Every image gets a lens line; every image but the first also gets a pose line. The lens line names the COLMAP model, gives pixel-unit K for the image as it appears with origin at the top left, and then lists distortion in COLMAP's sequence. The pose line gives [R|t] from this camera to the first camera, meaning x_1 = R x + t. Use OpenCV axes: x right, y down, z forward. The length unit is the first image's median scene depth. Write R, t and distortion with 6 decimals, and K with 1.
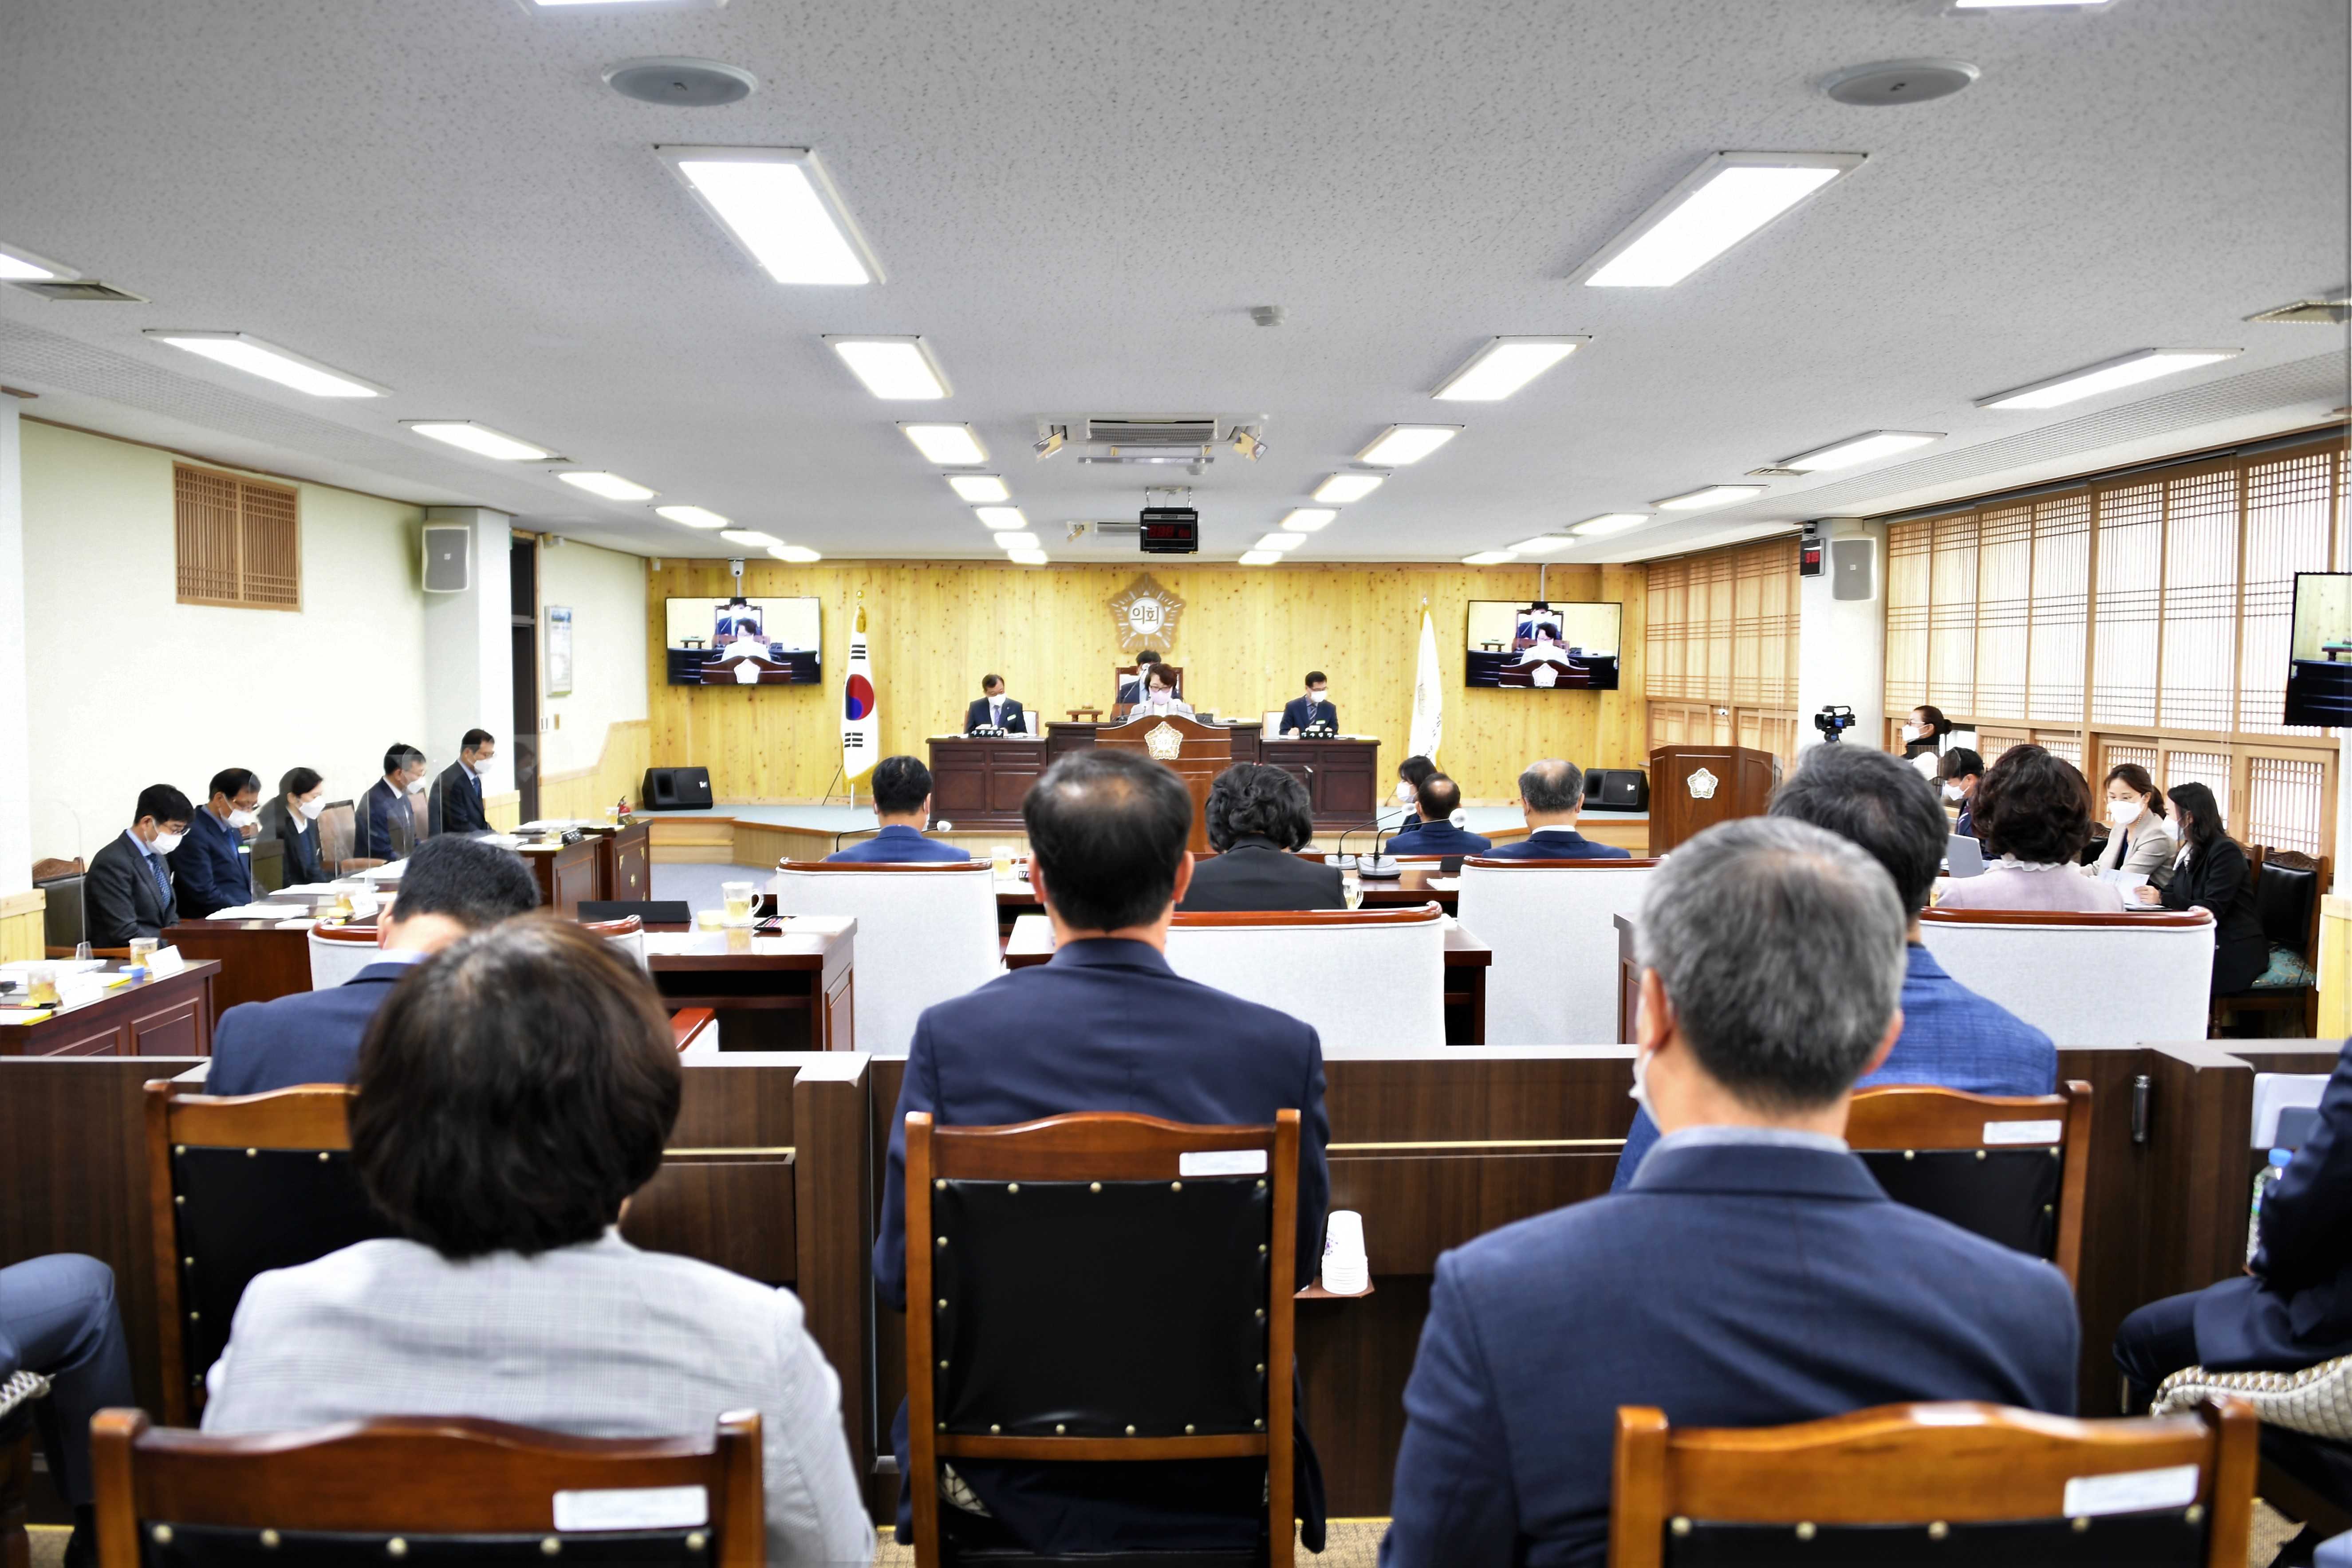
lens RADIAL K [[1834.5, 0, 1176.0], [0, 1834.5, 784.0], [0, 0, 1]] dist [-0.003398, -0.000020]
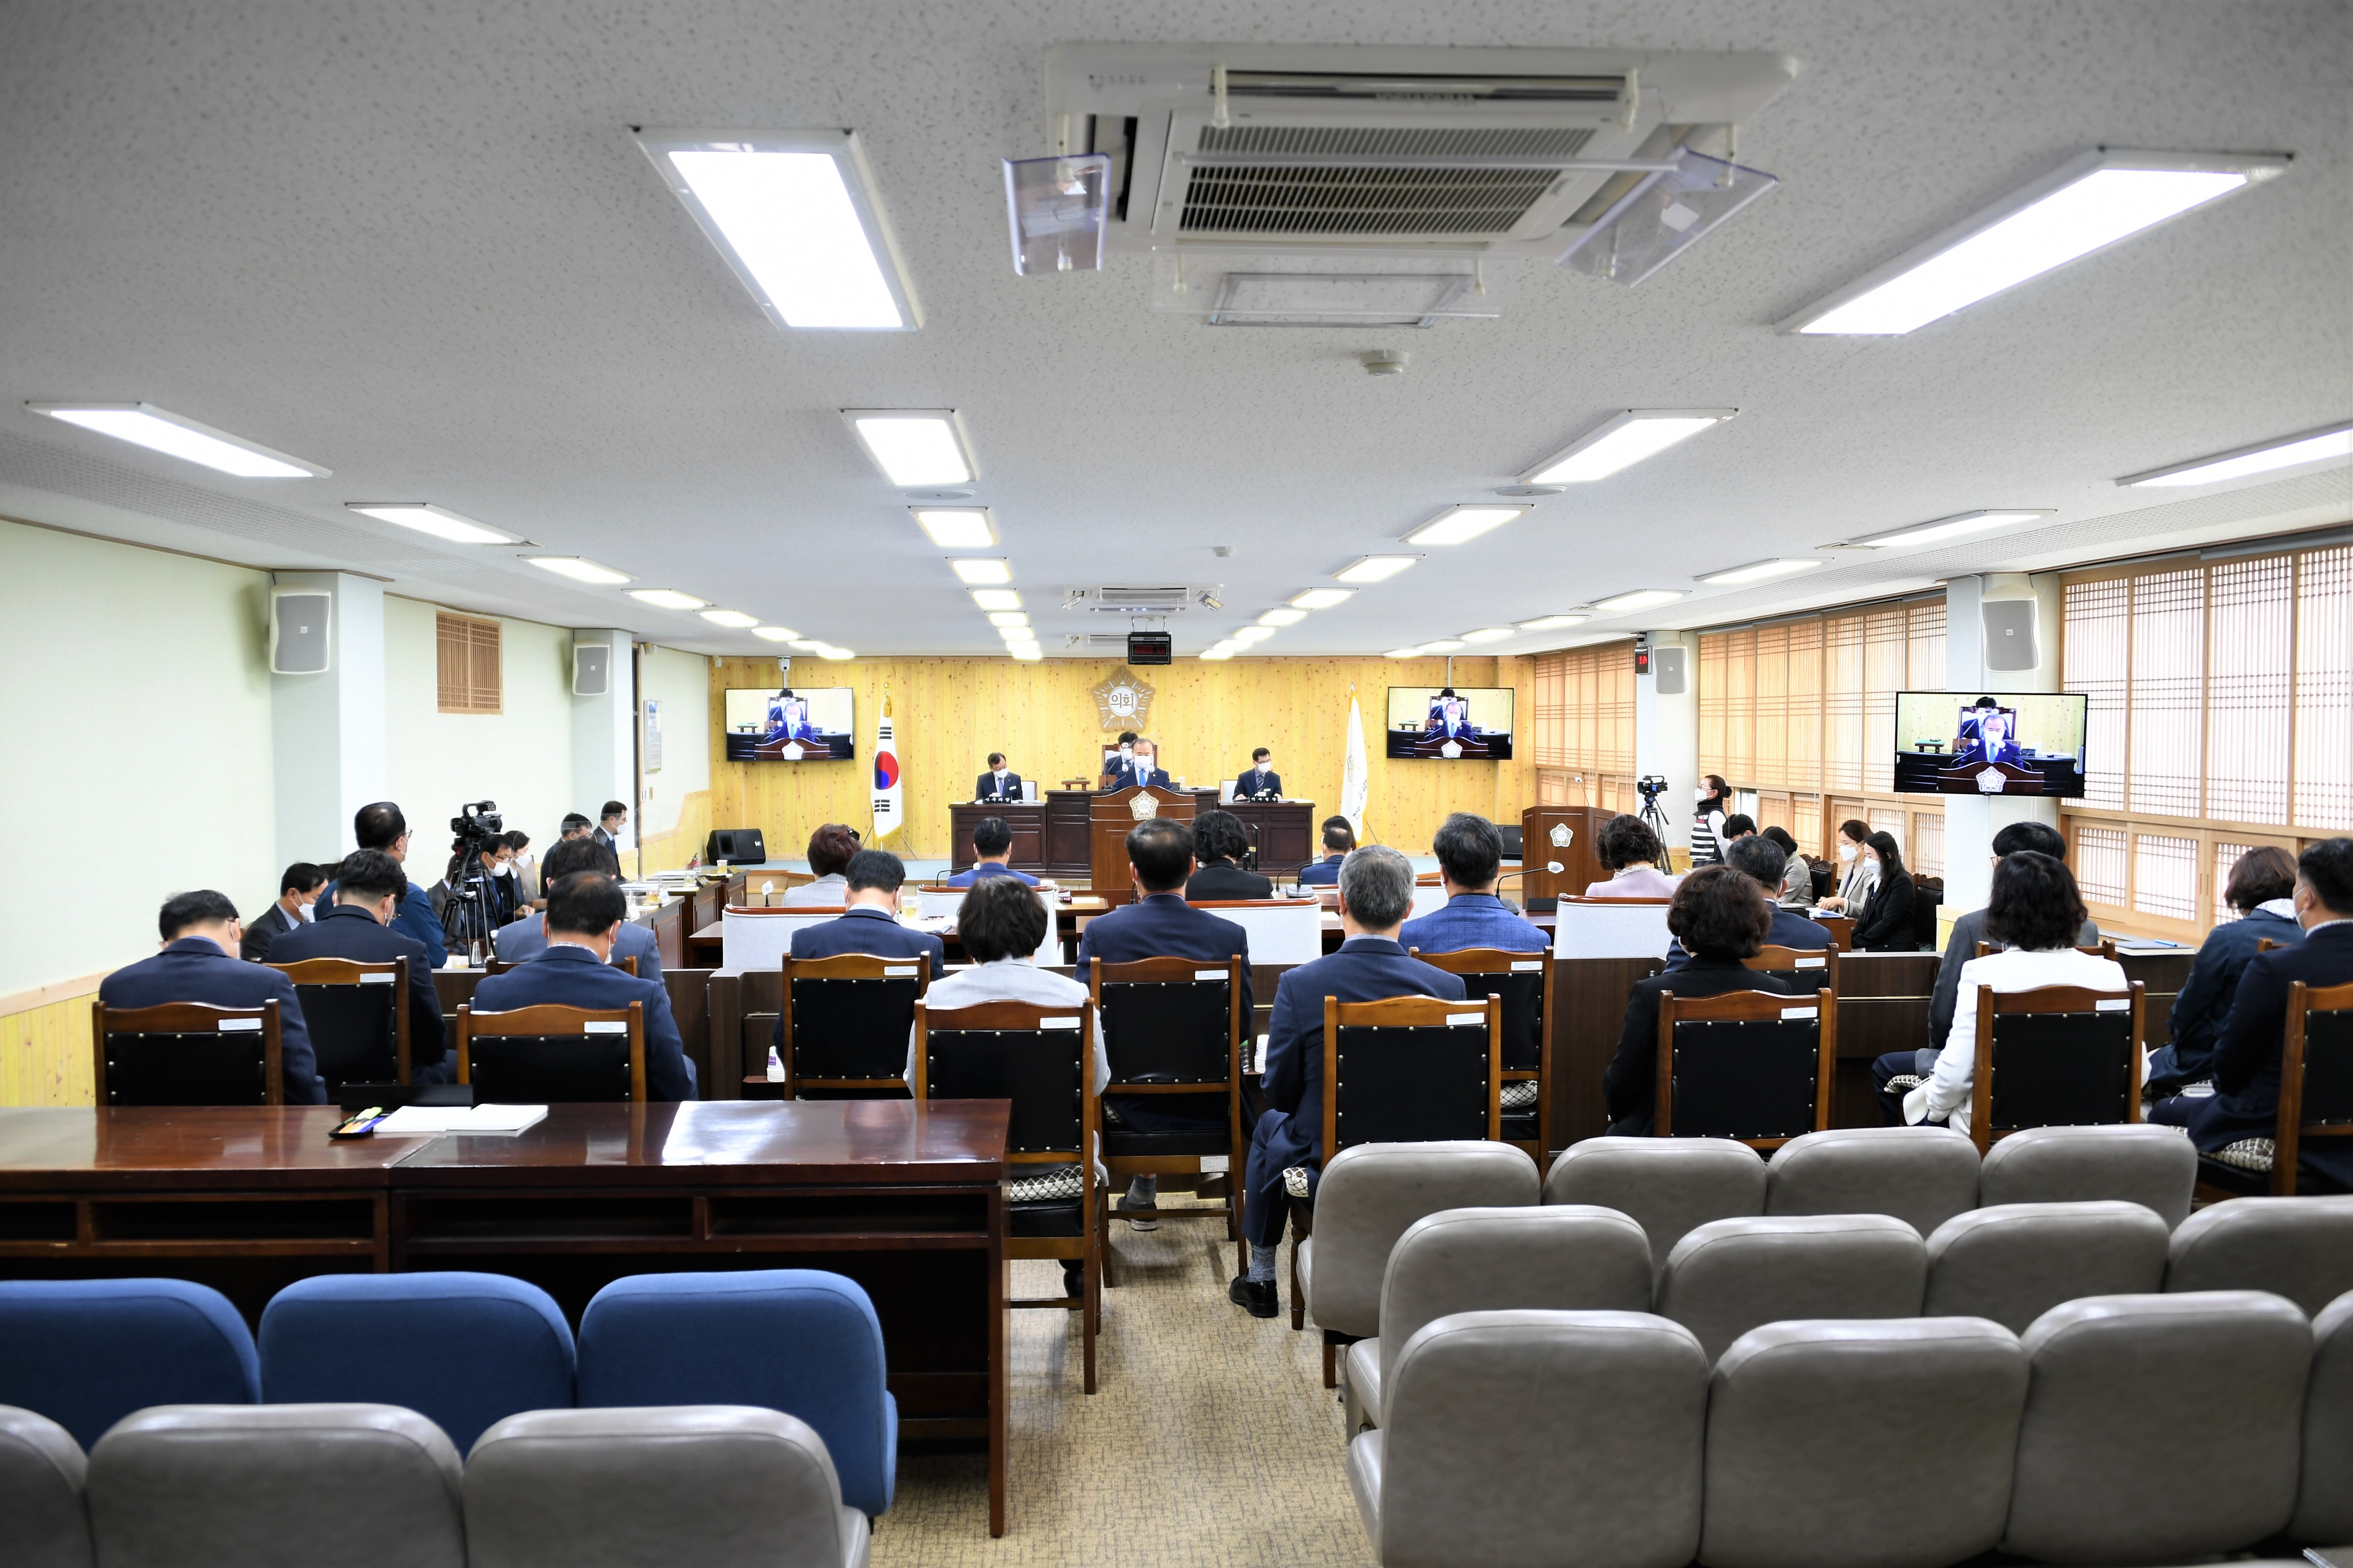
lens RADIAL K [[1835.4, 0, 1176.5], [0, 1835.4, 784.0], [0, 0, 1]] dist [-0.003398, -0.000020]
pose [[0.999670, -0.007406, 0.024611, -0.011479], [0.008203, 0.999440, -0.032435, 0.002524], [-0.024357, 0.032627, 0.999171, -0.215246]]
